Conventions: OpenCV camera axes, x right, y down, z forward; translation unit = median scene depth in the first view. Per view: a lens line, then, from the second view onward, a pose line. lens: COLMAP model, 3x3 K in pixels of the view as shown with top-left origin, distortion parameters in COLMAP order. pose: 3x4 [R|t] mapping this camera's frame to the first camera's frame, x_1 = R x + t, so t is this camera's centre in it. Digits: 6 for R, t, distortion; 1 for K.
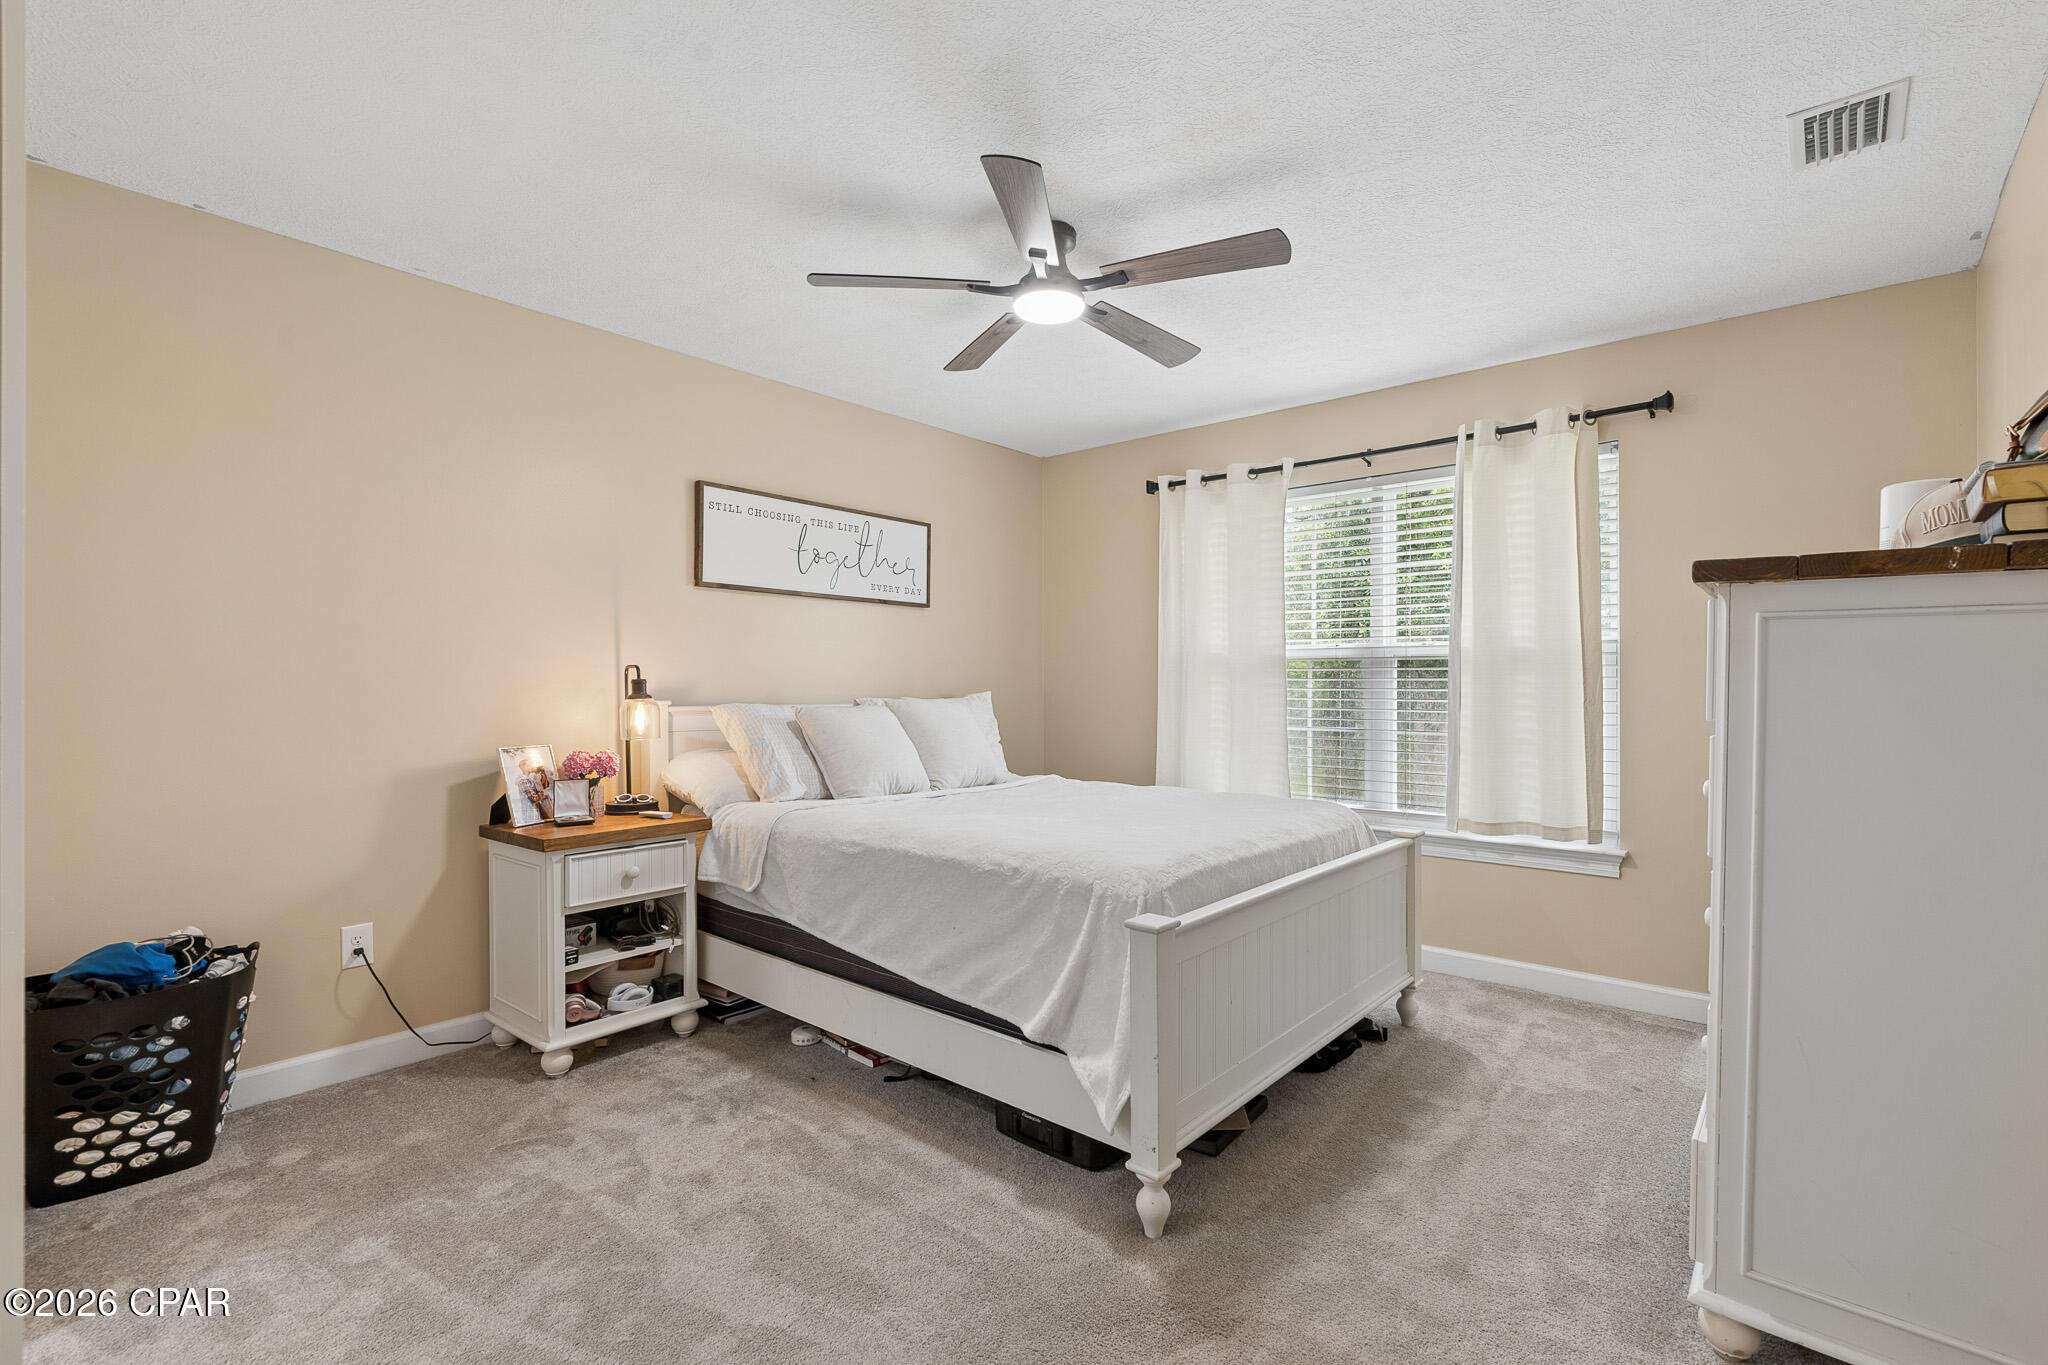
lens RADIAL K [[920.1, 0, 1020.9], [0, 920.1, 678.8], [0, 0, 1]] dist [-0.002351, 0.000510]
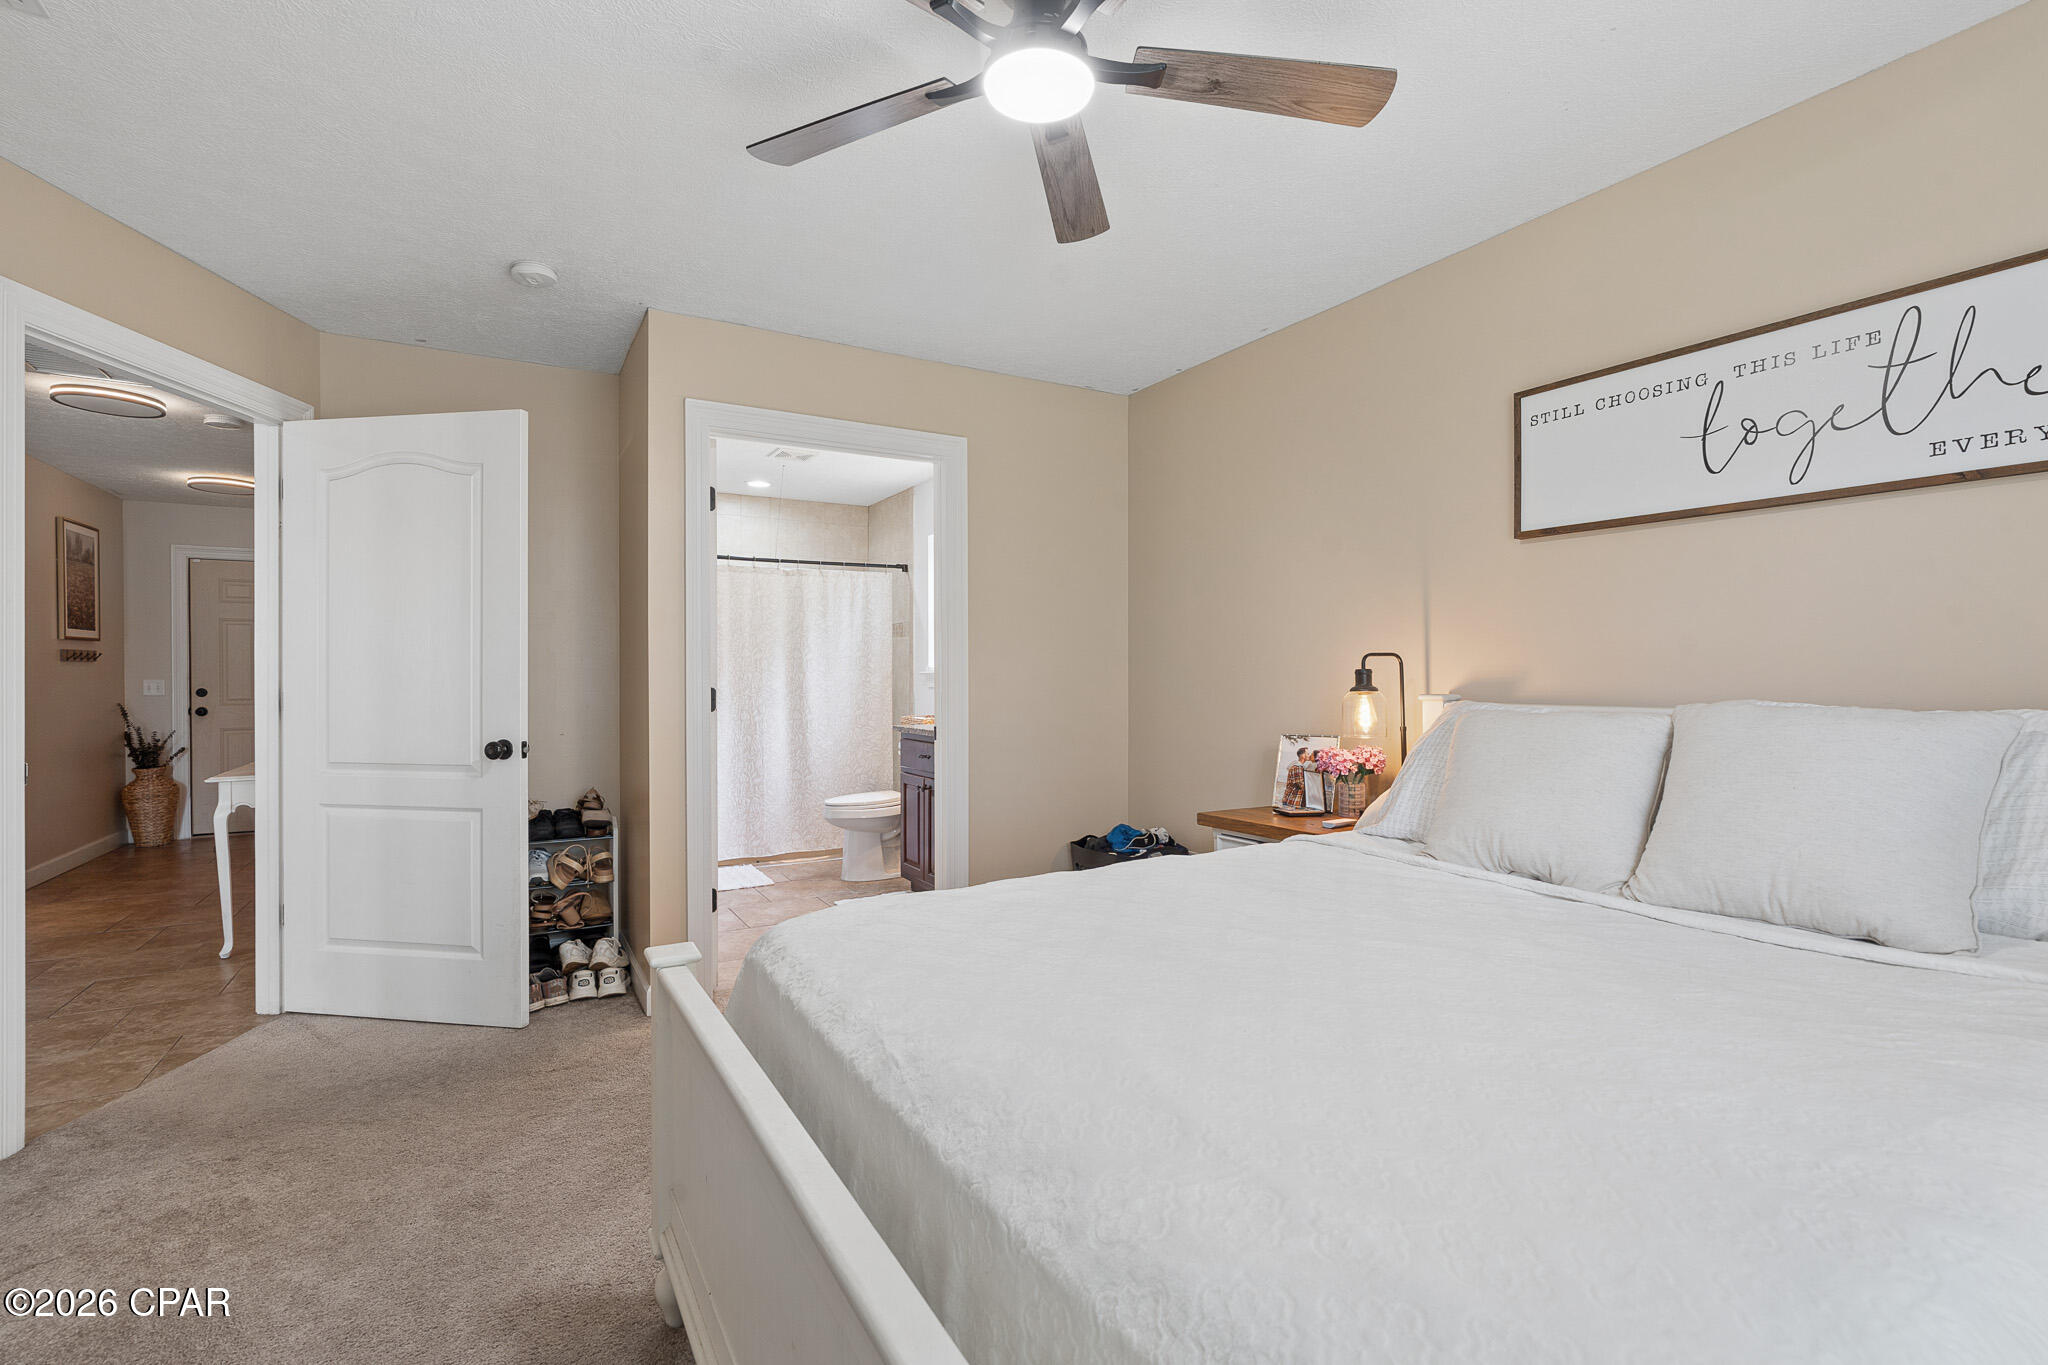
lens RADIAL K [[895.3, 0, 1024.4], [0, 895.3, 672.1], [0, 0, 1]] dist [-0.000388, 0.000214]
pose [[-0.315111, -0.004801, -0.949043, 0.437375], [0.004395, 0.999969, -0.006518, 0.006800], [0.949045, -0.006225, -0.315080, 0.845978]]
